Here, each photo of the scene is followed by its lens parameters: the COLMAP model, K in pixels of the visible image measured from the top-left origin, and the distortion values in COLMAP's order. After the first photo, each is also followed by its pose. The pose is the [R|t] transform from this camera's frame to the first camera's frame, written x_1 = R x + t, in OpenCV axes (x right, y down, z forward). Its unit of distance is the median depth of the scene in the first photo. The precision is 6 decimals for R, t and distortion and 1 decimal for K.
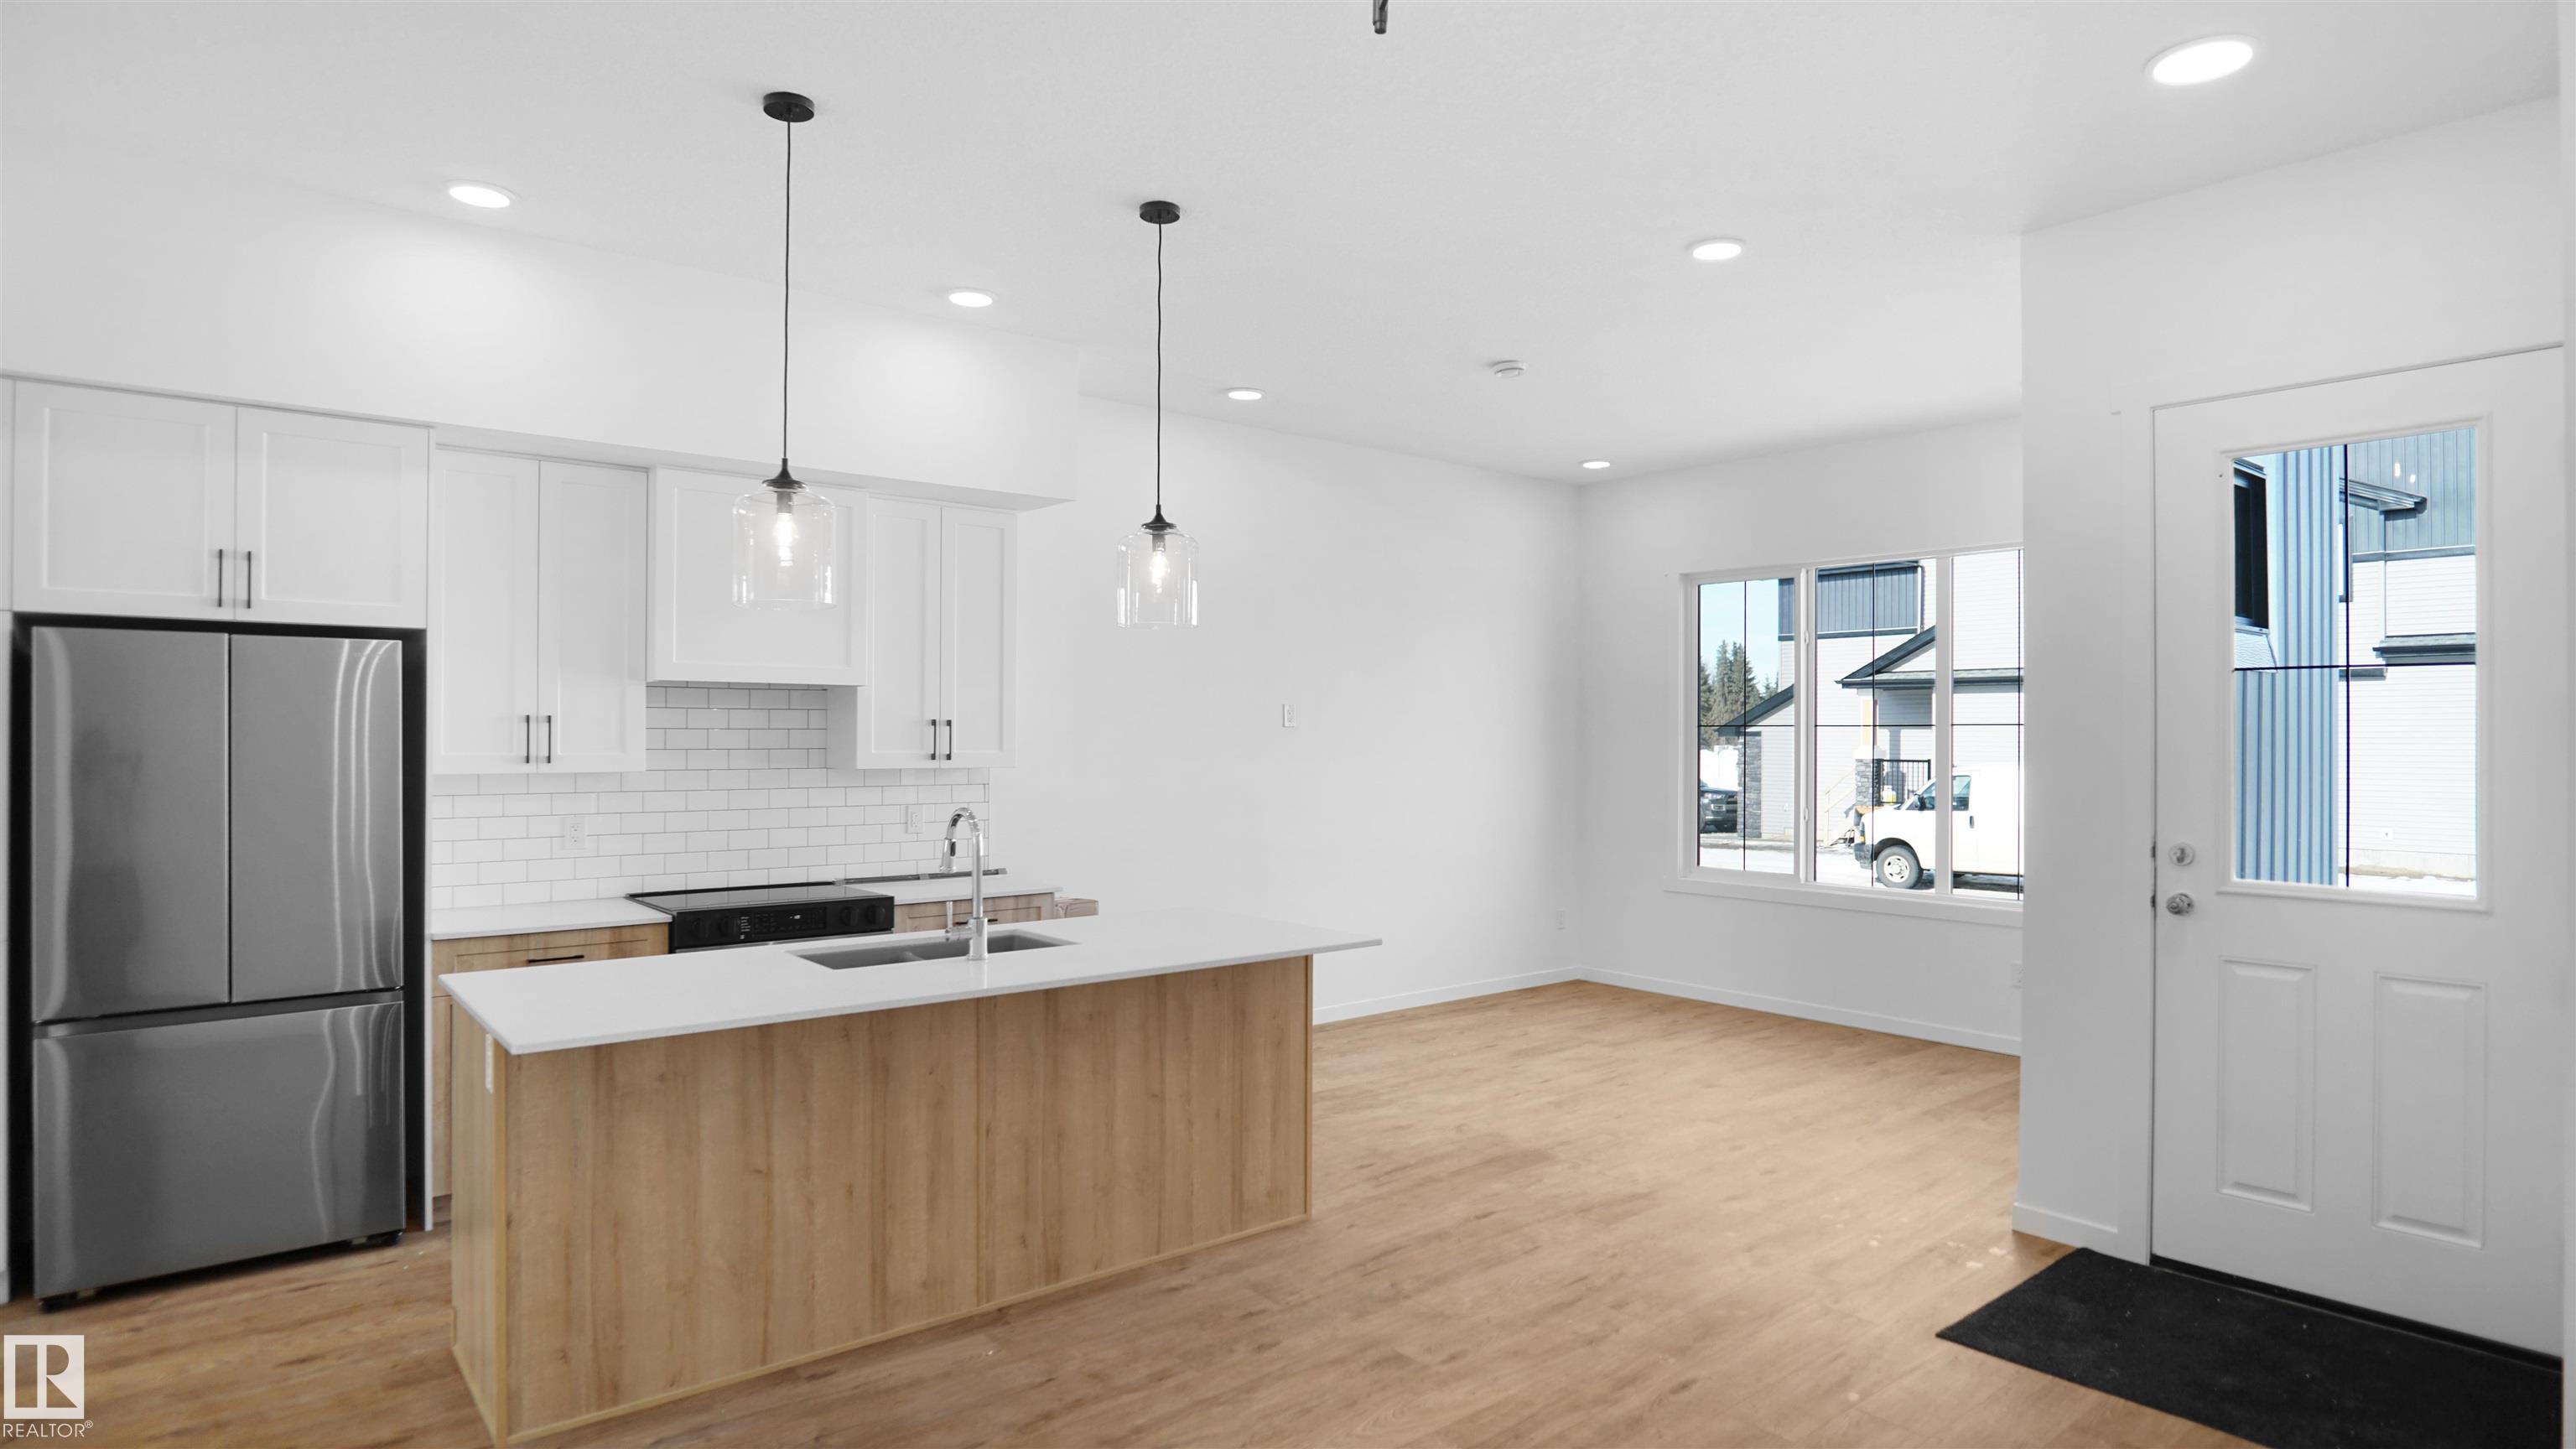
lens RADIAL K [[1379.2, 0, 1307.2], [0, 1379.2, 731.0], [0, 0, 1]] dist [-0.028856, 0.001969]
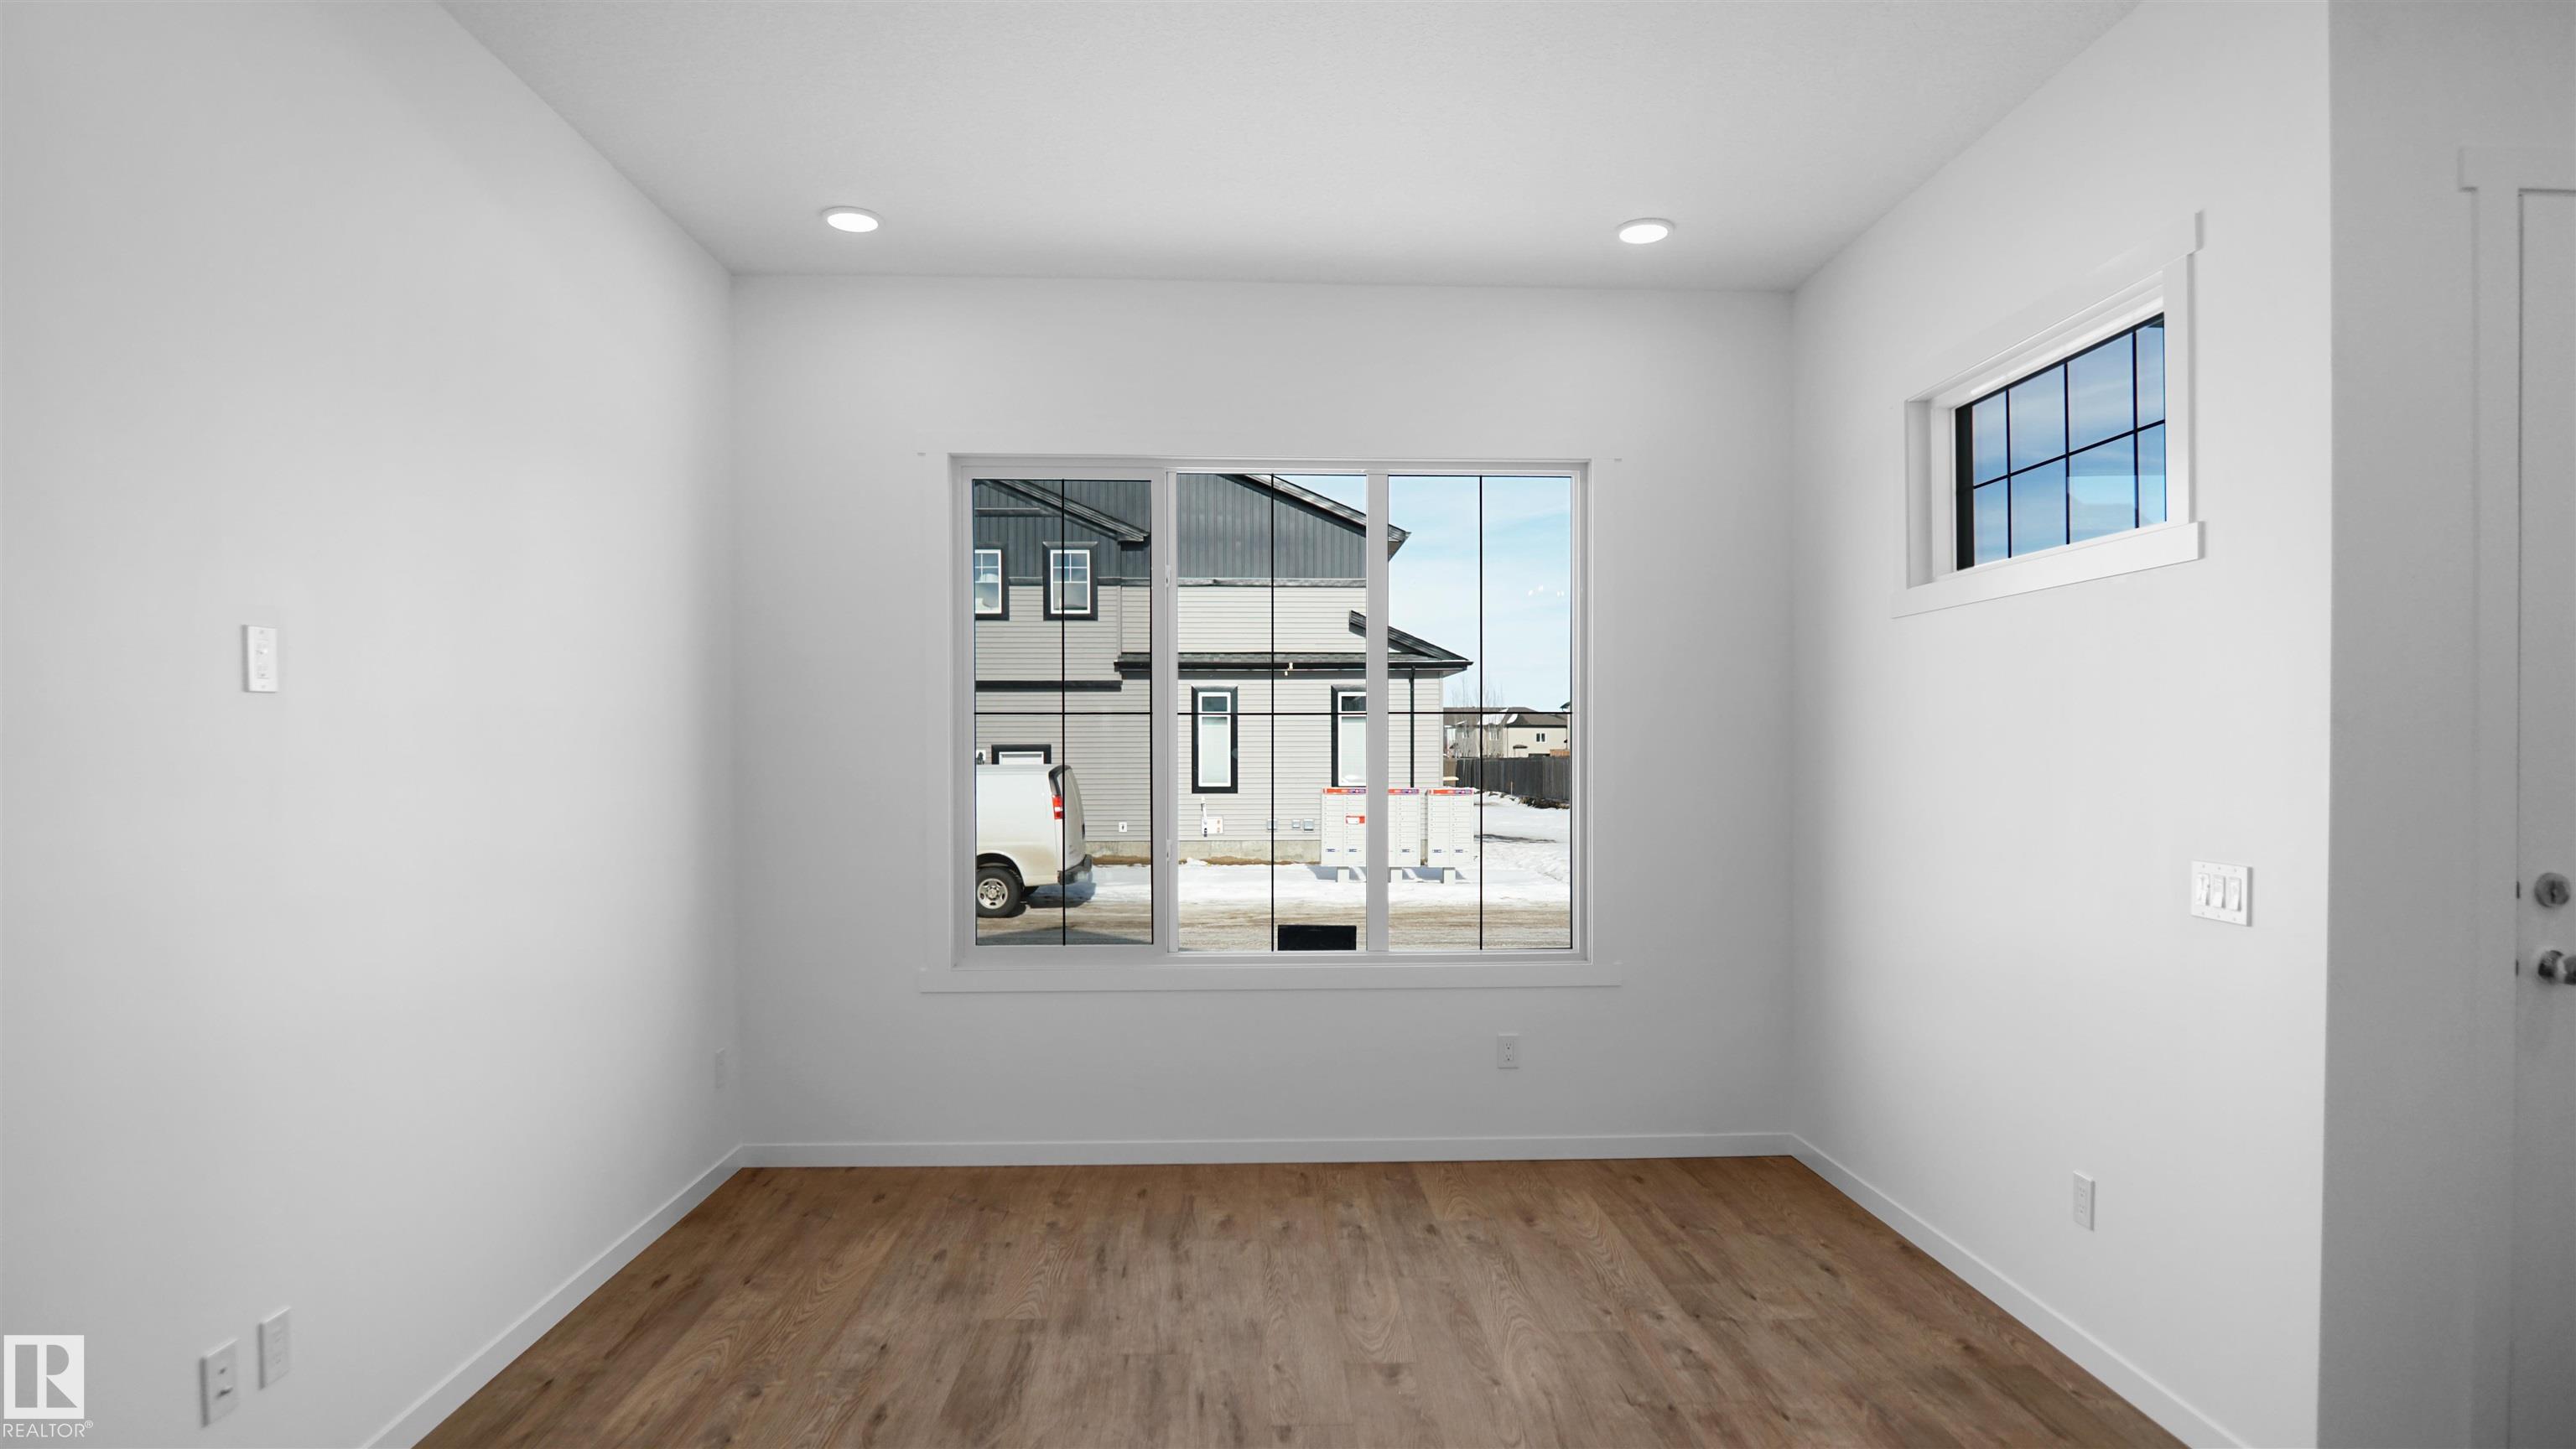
lens RADIAL K [[1383.6, 0, 1293.4], [0, 1383.6, 762.8], [0, 0, 1]] dist [-0.022136, 0.000618]
pose [[0.608059, -0.015778, 0.793735, -0.220024], [0.003238, 0.999843, 0.017394, 0.015567], [-0.793885, -0.008006, 0.608015, 1.014419]]
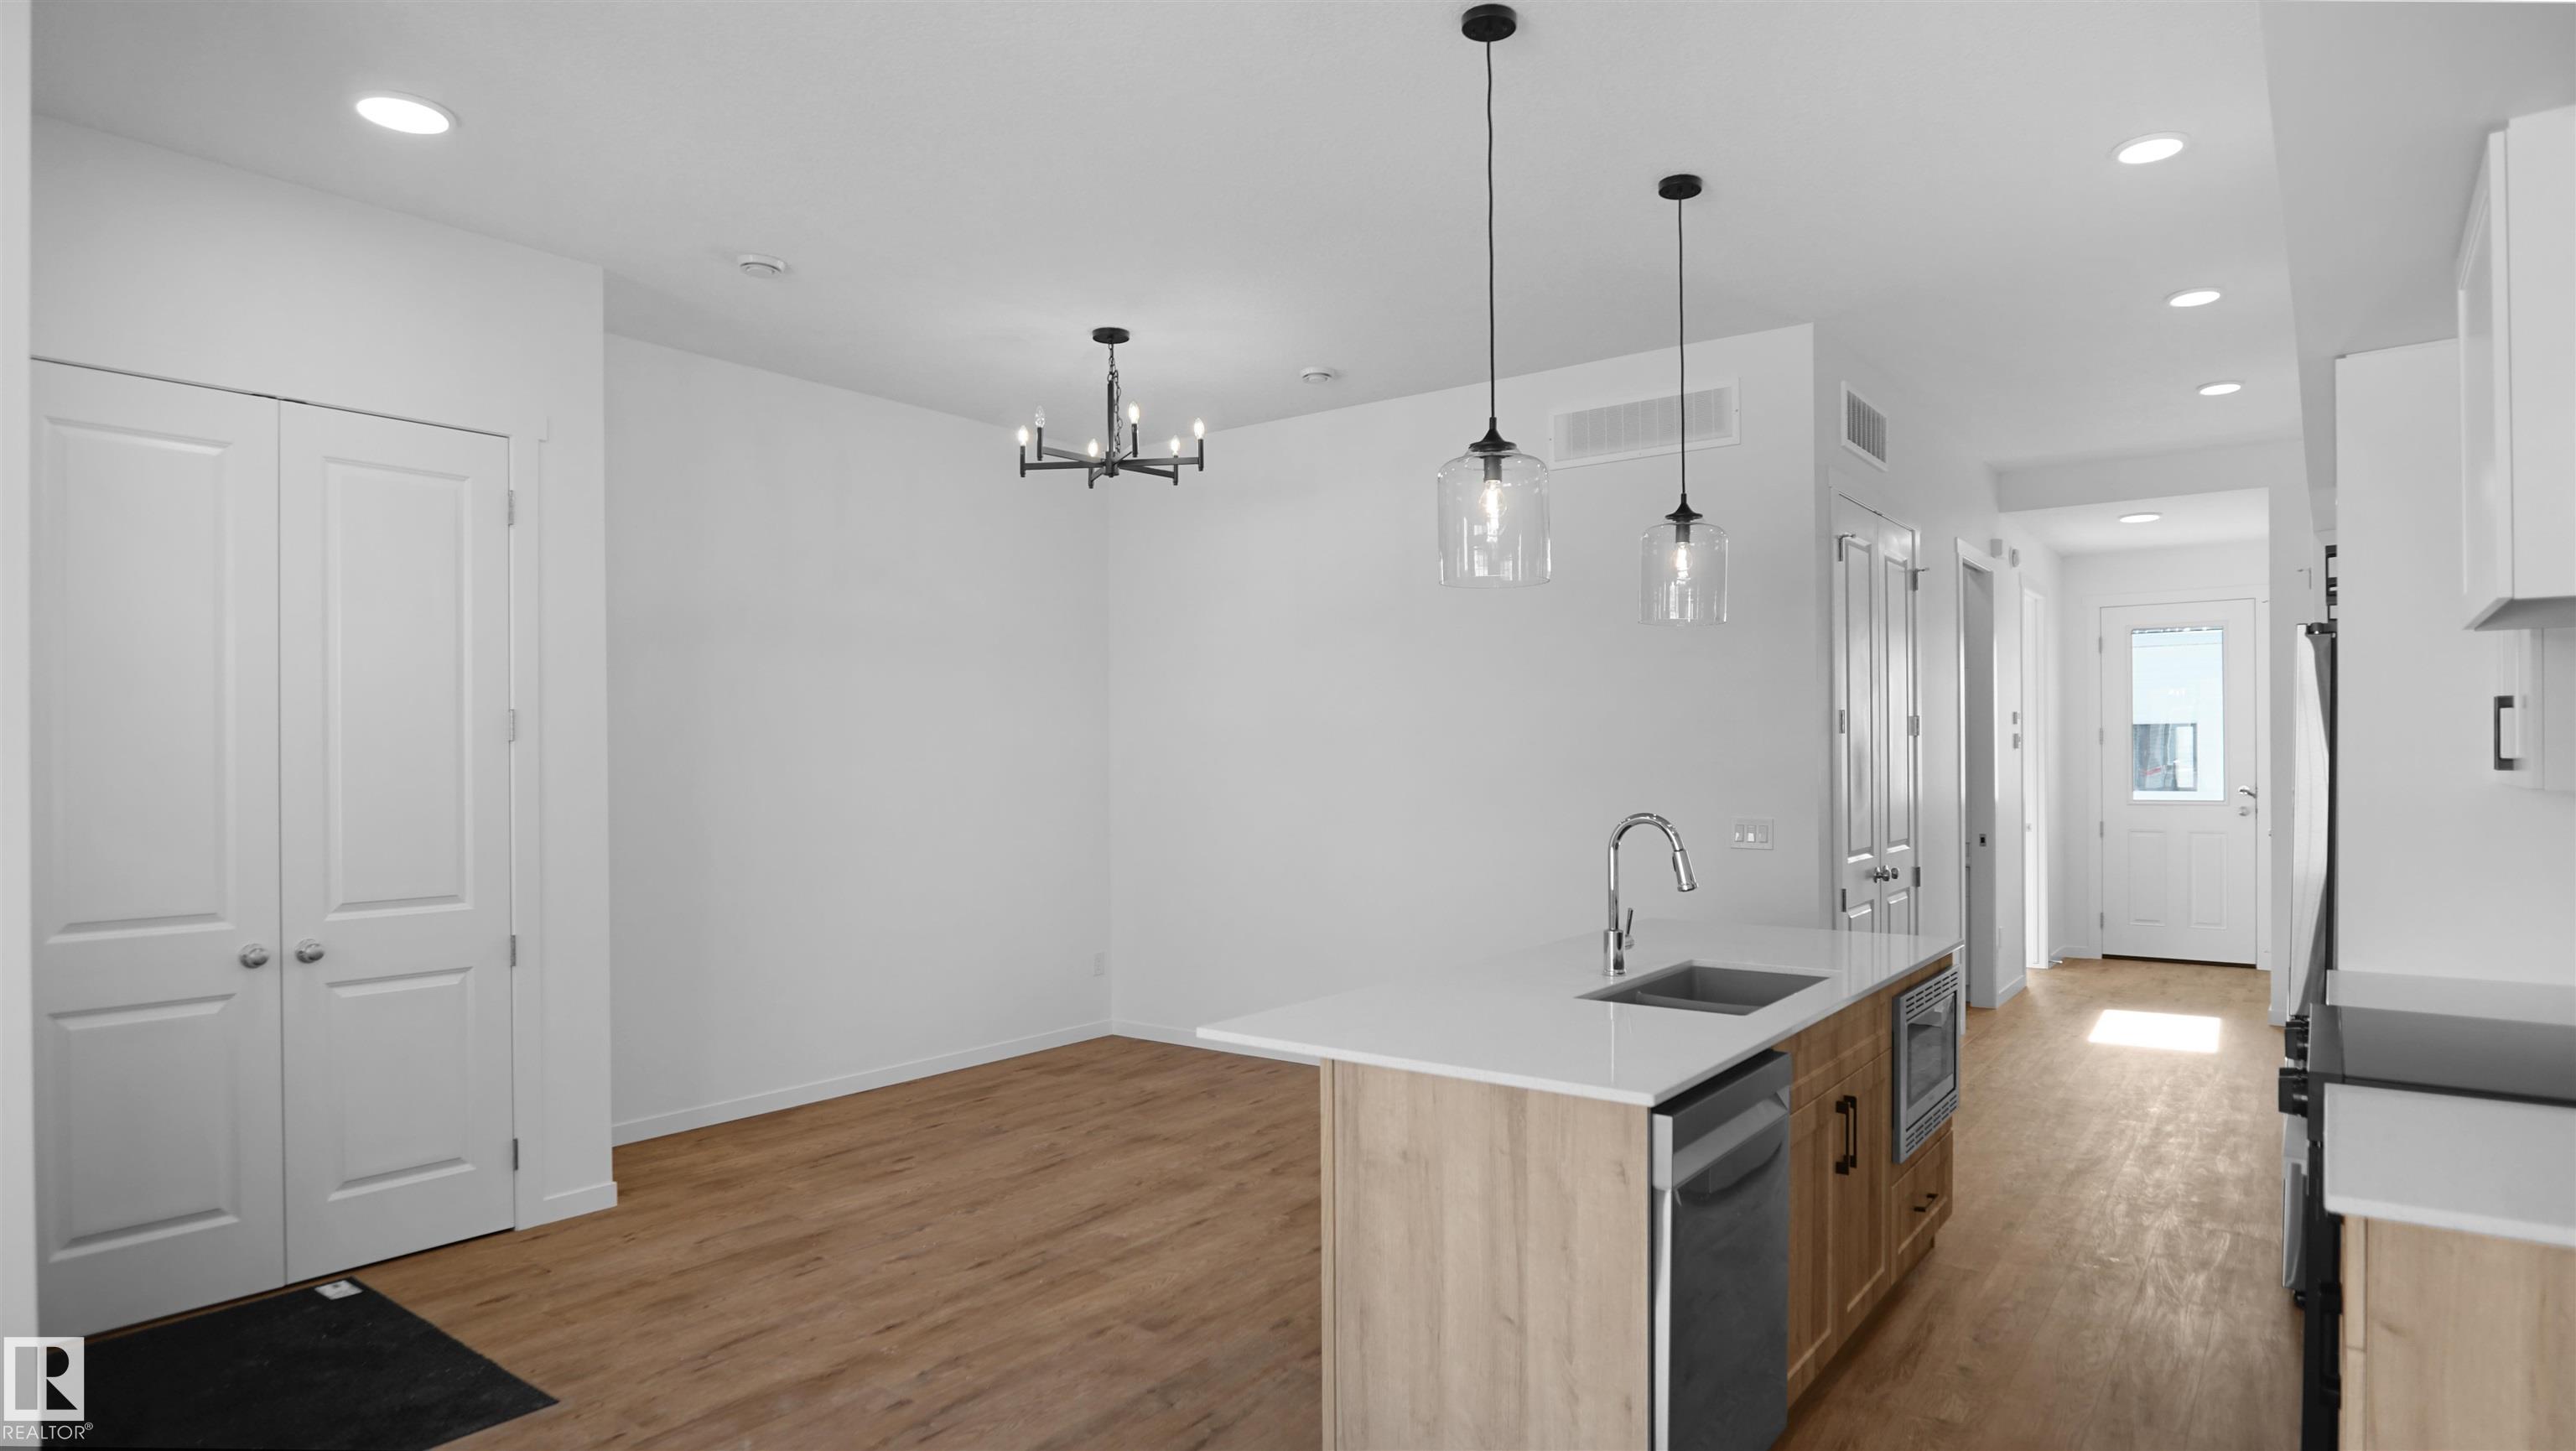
lens RADIAL K [[1399.7, 0, 1305.8], [0, 1399.7, 759.8], [0, 0, 1]] dist [-0.030083, 0.002015]
pose [[-0.972977, 0.003362, -0.230877, 0.159818], [0.003480, 0.999994, -0.000101, 0.018278], [0.230875, -0.000902, -0.972983, 1.674954]]
